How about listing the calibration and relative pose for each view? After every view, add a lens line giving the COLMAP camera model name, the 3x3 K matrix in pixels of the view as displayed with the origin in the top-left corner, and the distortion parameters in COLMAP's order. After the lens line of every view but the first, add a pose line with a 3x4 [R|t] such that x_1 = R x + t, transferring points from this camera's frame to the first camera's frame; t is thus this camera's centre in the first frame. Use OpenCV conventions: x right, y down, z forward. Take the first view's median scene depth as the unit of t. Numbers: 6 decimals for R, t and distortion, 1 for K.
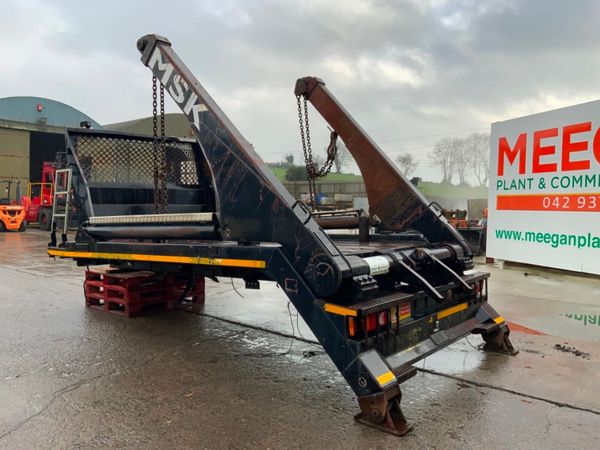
lens RADIAL K [[491.7, 0, 300.0], [0, 491.7, 225.0], [0, 0, 1]] dist [0.110316, -0.213345]
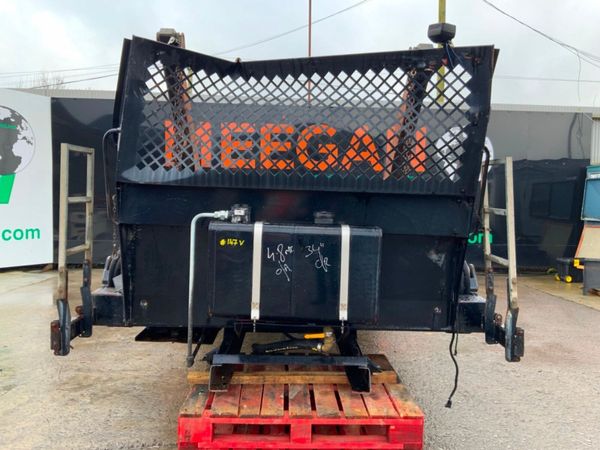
lens RADIAL K [[491.7, 0, 300.0], [0, 491.7, 225.0], [0, 0, 1]] dist [0.110316, -0.213345]
pose [[-0.644186, -0.065915, 0.762023, -0.401672], [-0.003282, 0.996509, 0.083423, -0.049958], [-0.764862, 0.051239, -0.642153, 0.783911]]
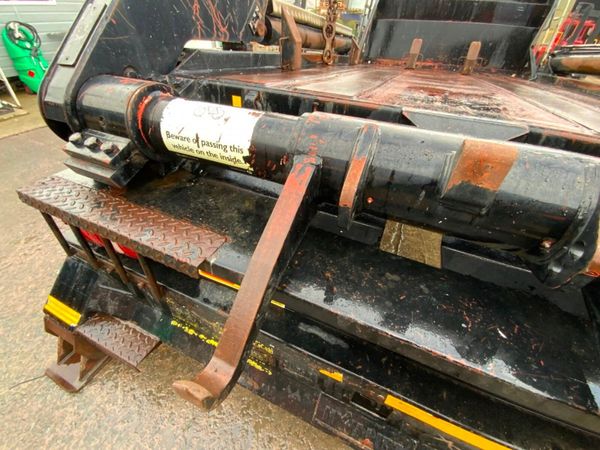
lens RADIAL K [[242.4, 0, 298.2], [0, 242.4, 226.6], [0, 0, 1]] dist [0.011934, -0.013953]
pose [[0.260588, 0.598474, -0.757577, 0.120427], [-0.079757, 0.795350, 0.600880, 0.009539], [0.962150, -0.096160, 0.254991, 0.357968]]
